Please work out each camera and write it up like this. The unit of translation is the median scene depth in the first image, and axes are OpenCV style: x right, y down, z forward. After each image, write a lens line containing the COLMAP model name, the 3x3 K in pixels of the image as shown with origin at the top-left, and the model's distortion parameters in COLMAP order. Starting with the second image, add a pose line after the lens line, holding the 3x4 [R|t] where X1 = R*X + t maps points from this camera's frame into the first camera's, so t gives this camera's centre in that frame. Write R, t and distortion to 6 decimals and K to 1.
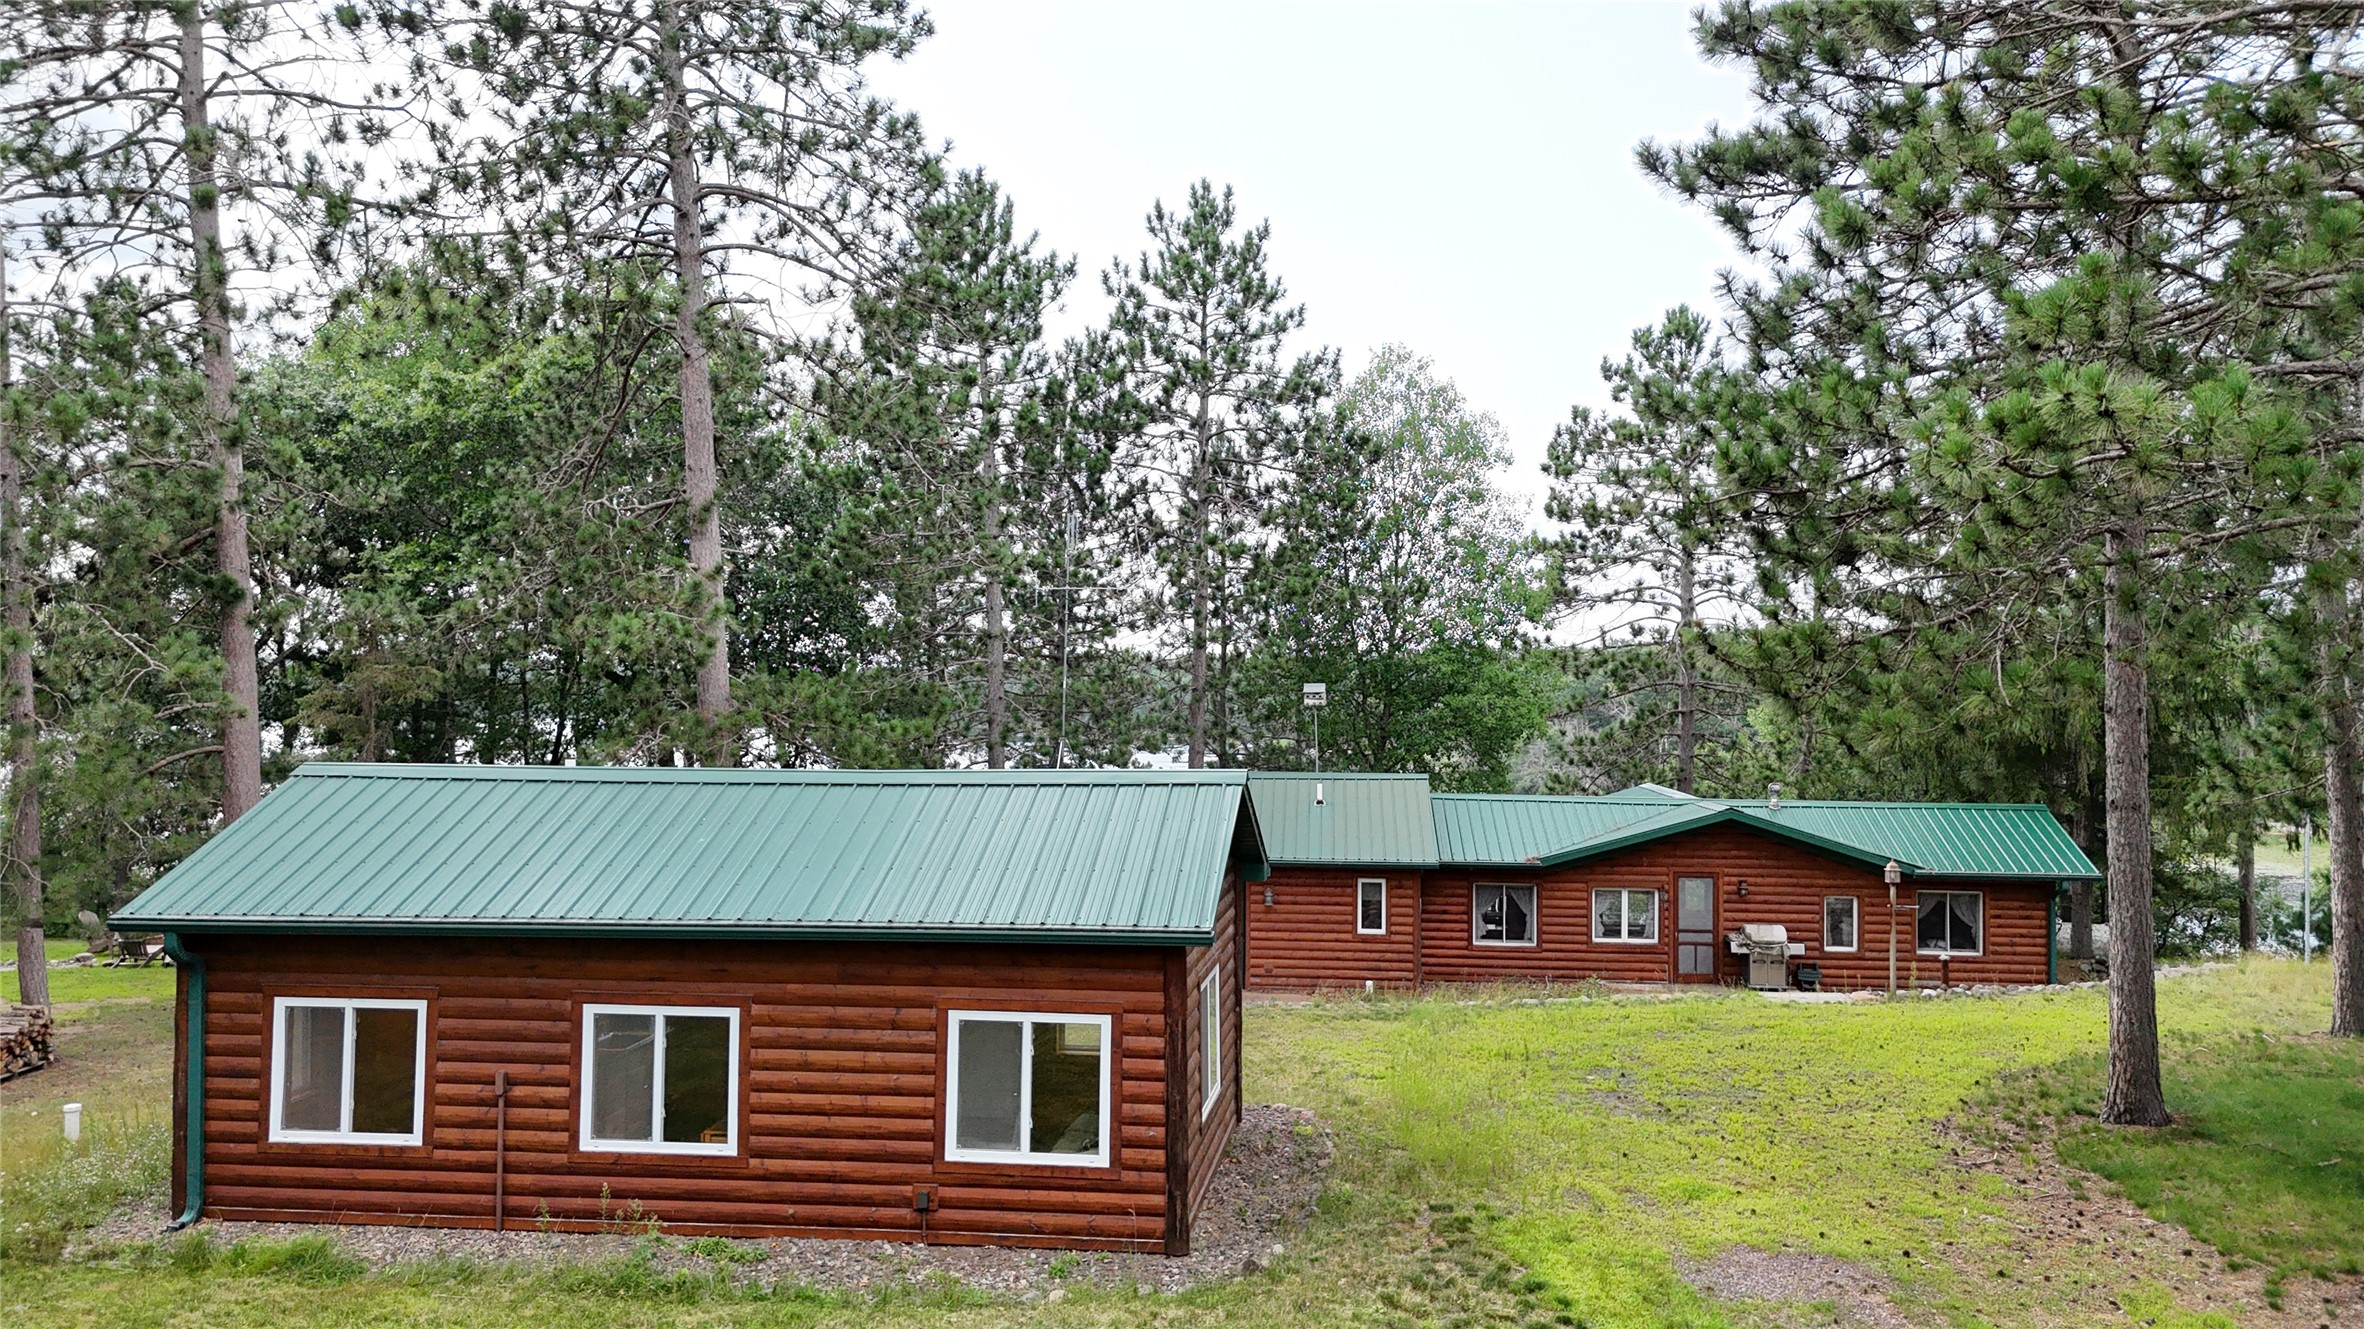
lens RADIAL K [[1716.3, 0, 1176.1], [0, 1716.3, 668.3], [0, 0, 1]] dist [0.082839, -0.075170]
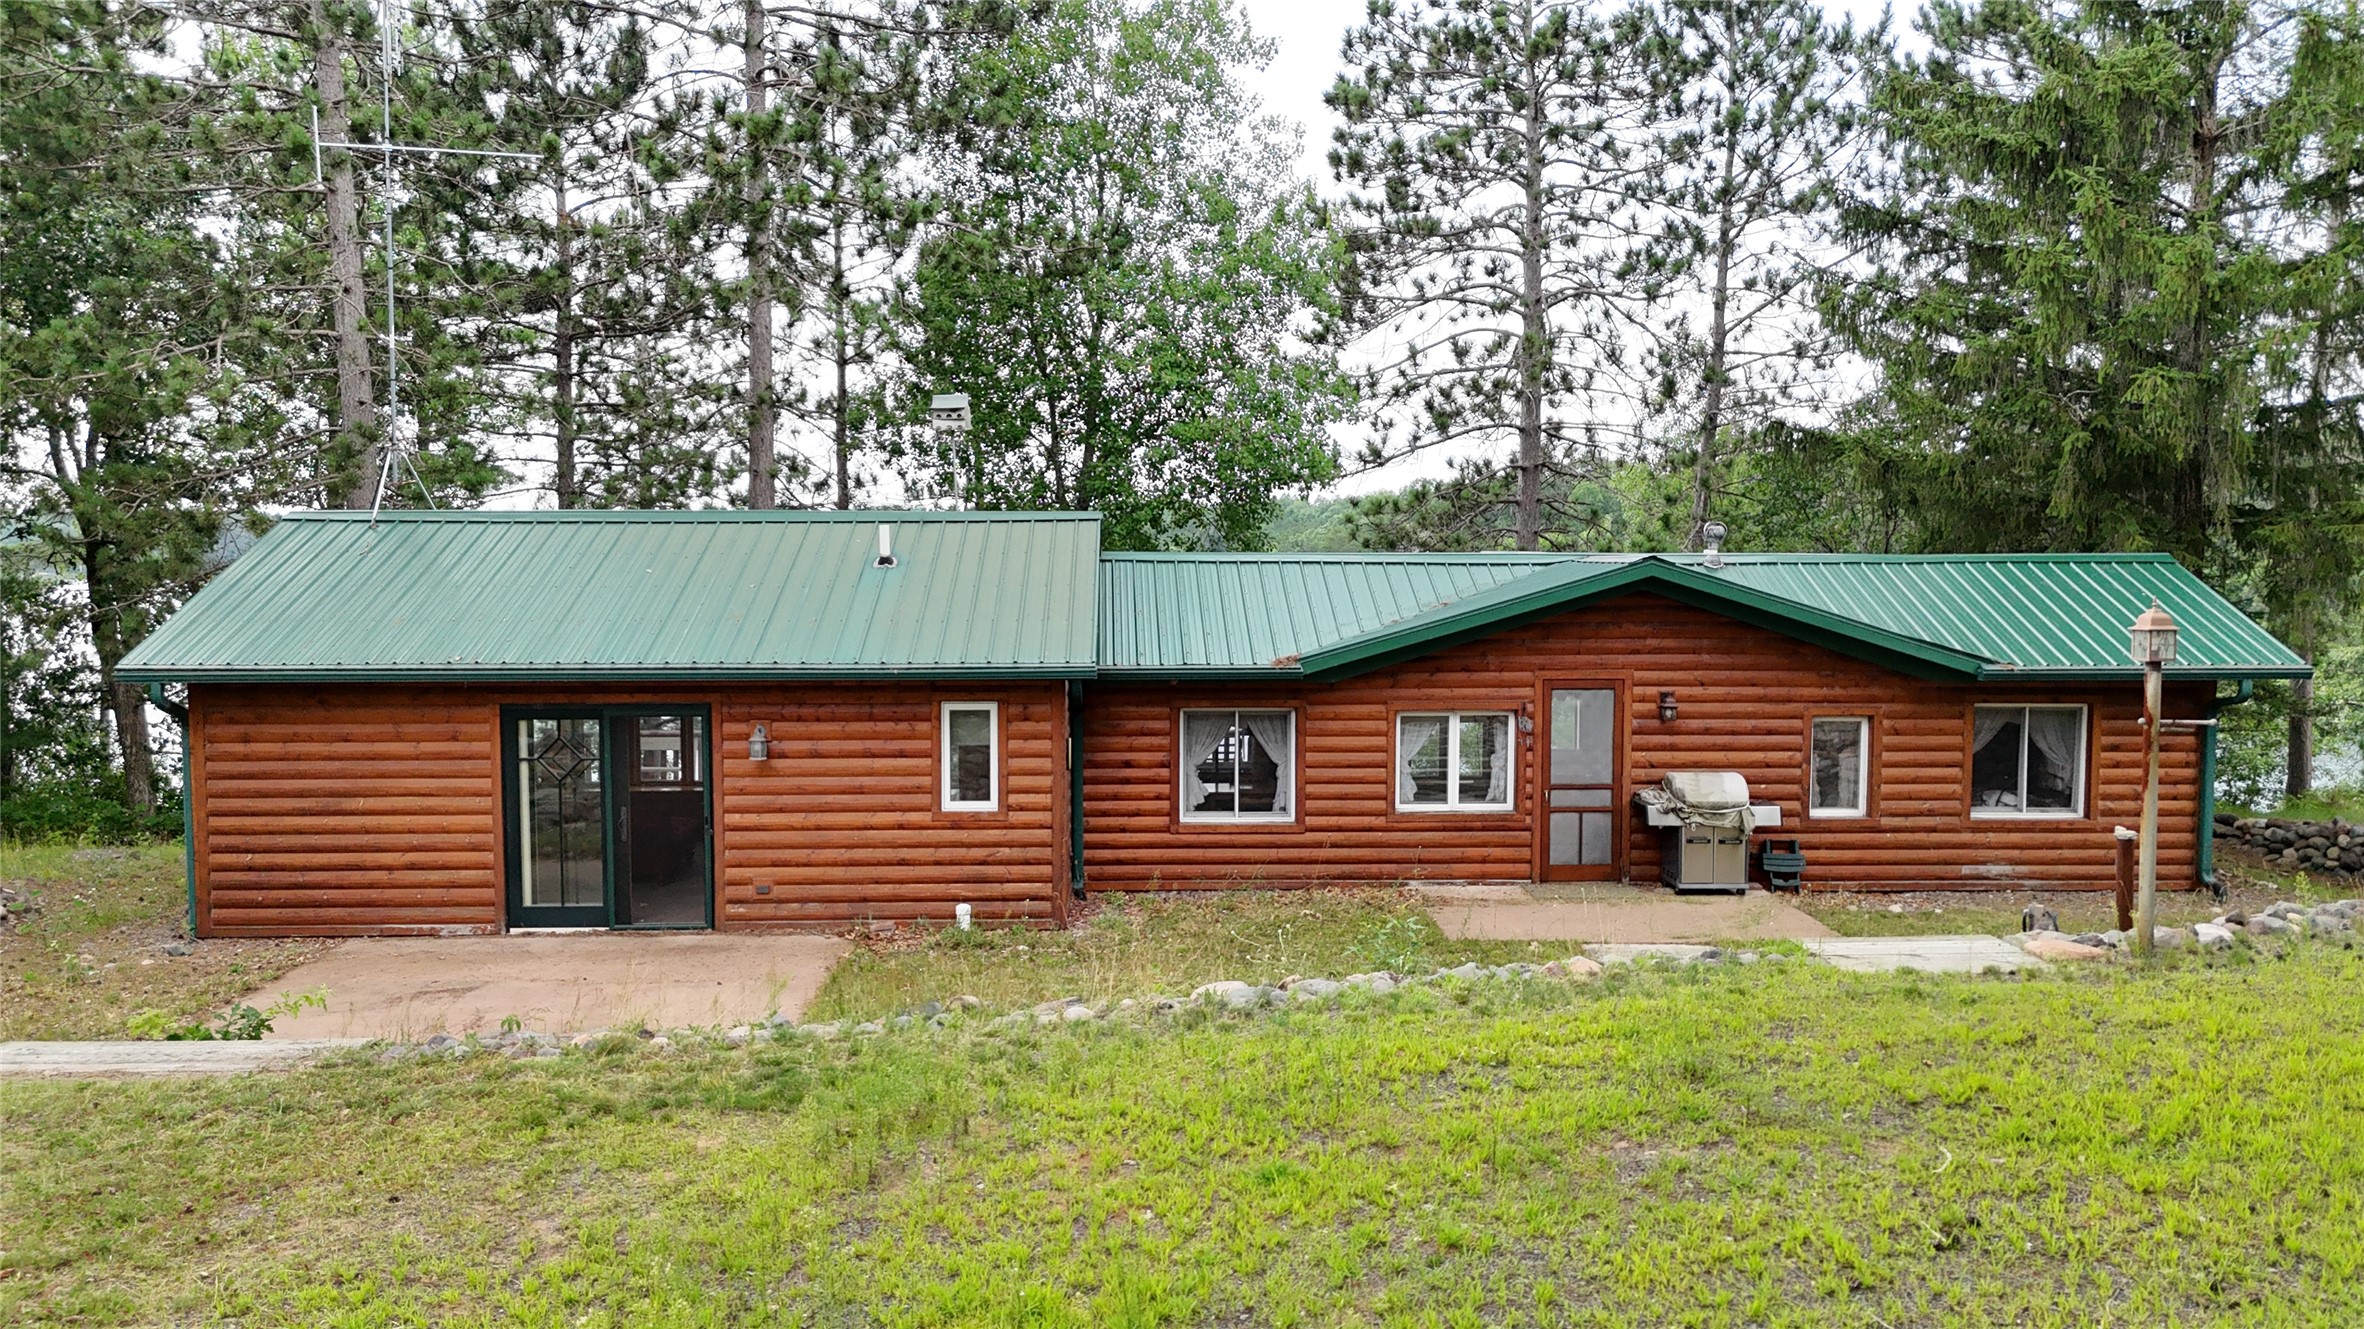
lens RADIAL K [[1716.3, 0, 1195.1], [0, 1716.3, 658.0], [0, 0, 1]] dist [0.082839, -0.075170]
pose [[0.992412, -0.014157, 0.122141, 0.274012], [0.004722, 0.997005, 0.077192, 0.165816], [-0.122868, -0.076029, 0.989506, 1.157586]]
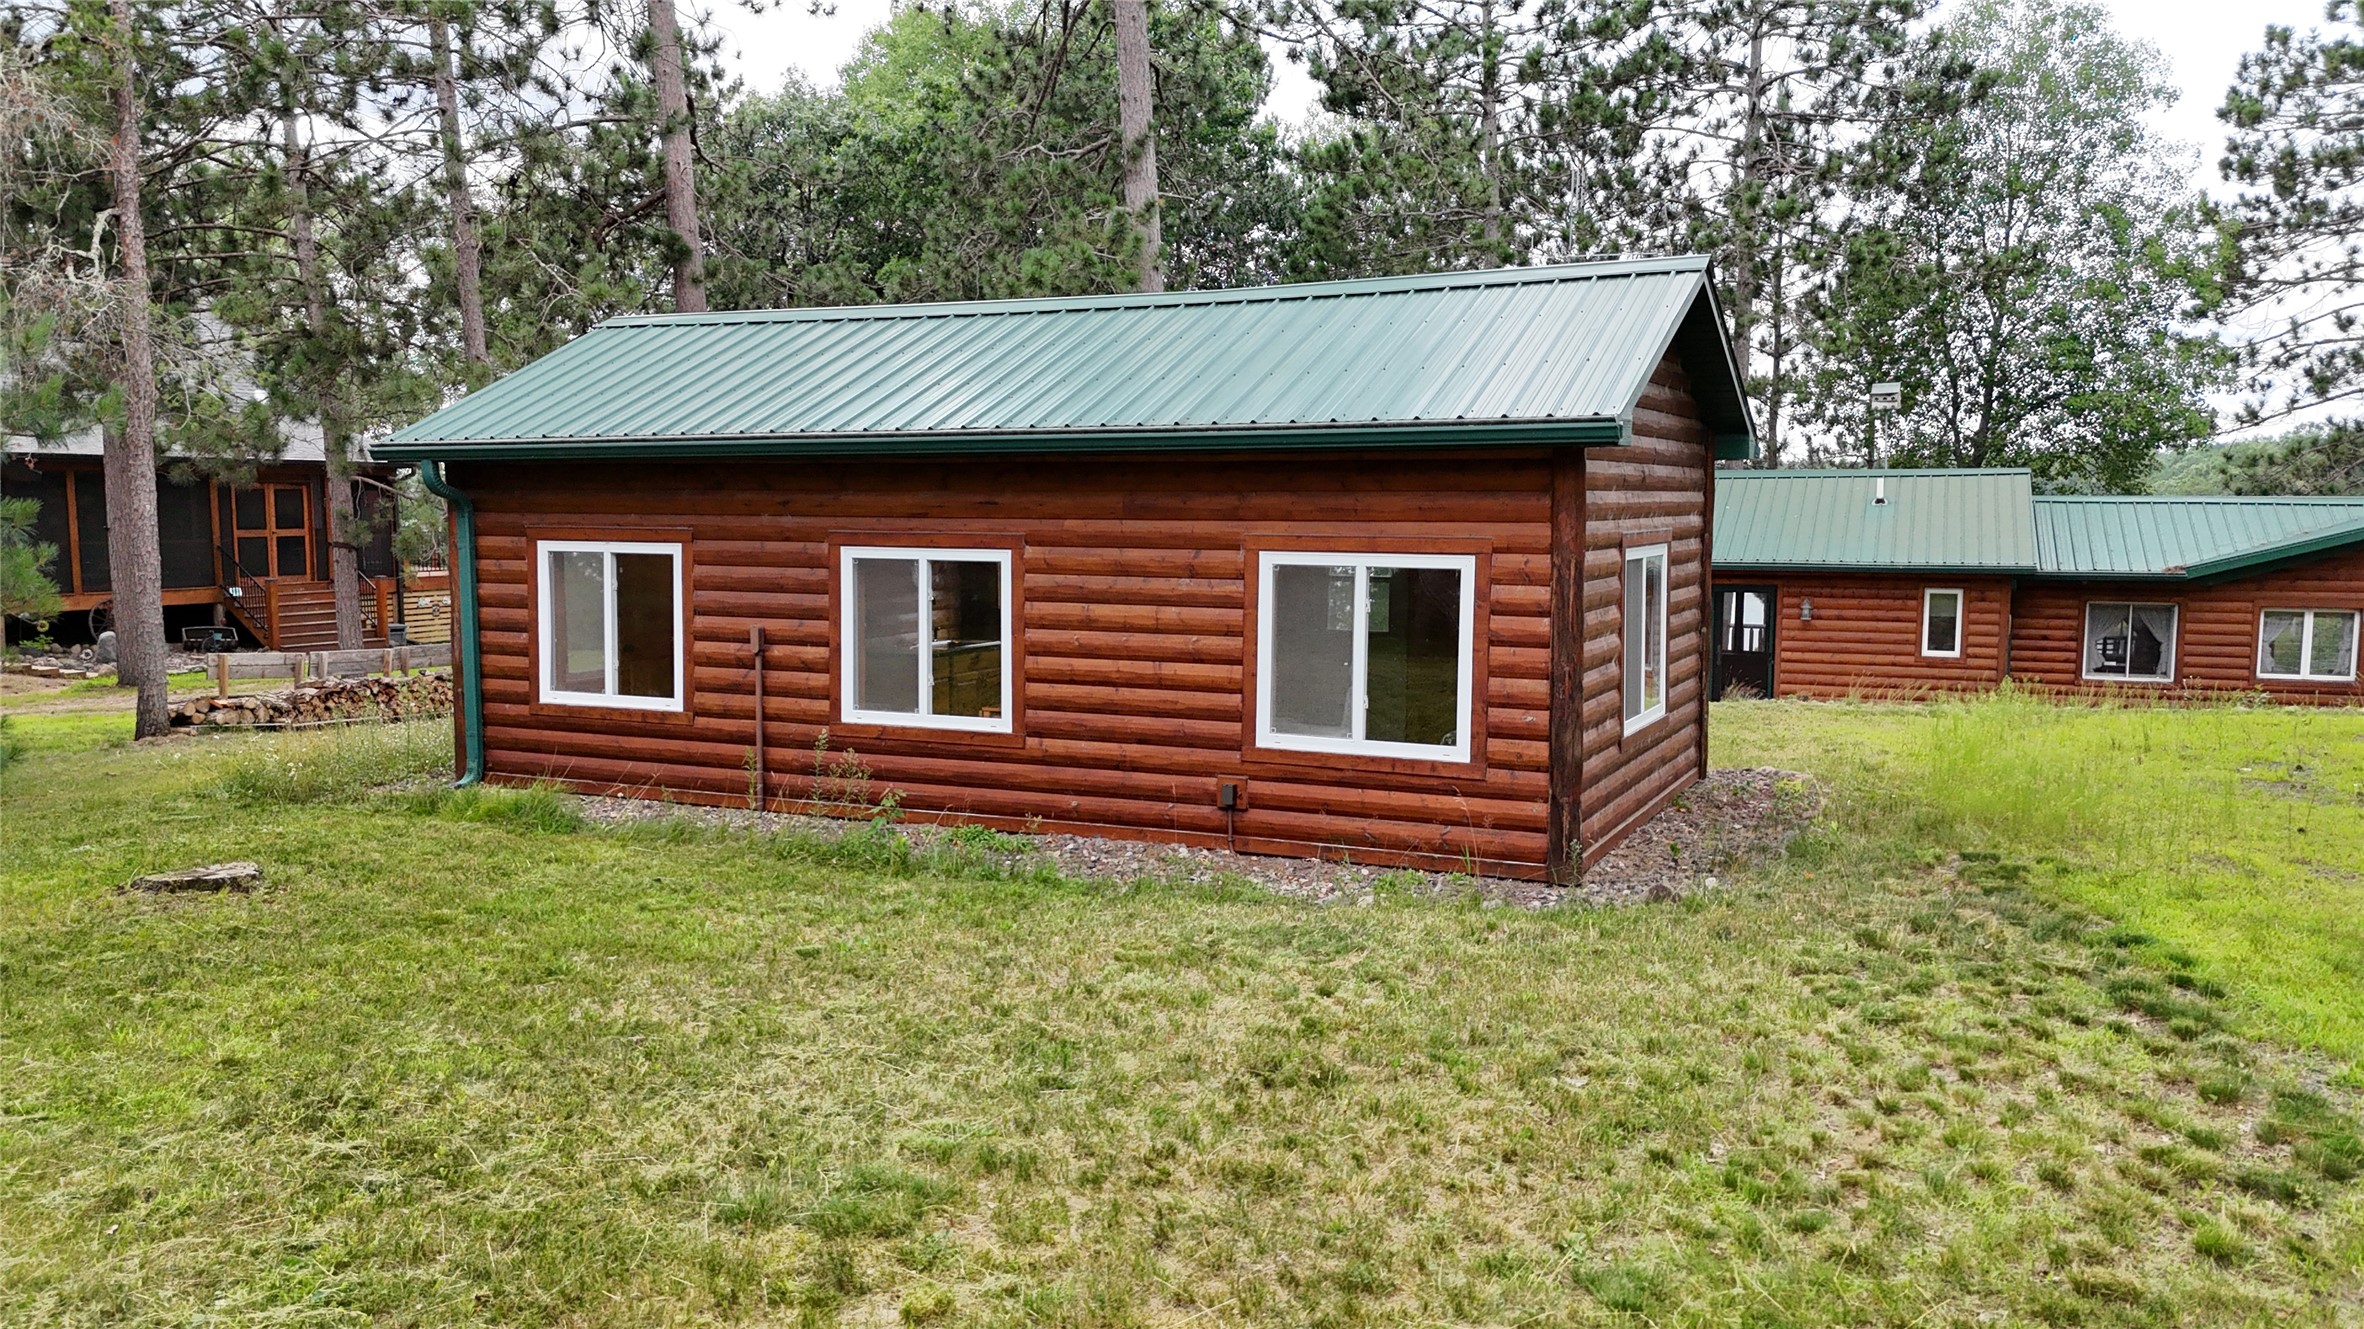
lens RADIAL K [[1716.3, 0, 1195.9], [0, 1716.3, 662.3], [0, 0, 1]] dist [0.082839, -0.075170]
pose [[0.952141, 0.025236, -0.304617, 0.066838], [0.006559, 0.994670, 0.102905, 0.164181], [0.305590, -0.099978, 0.946900, 0.274624]]
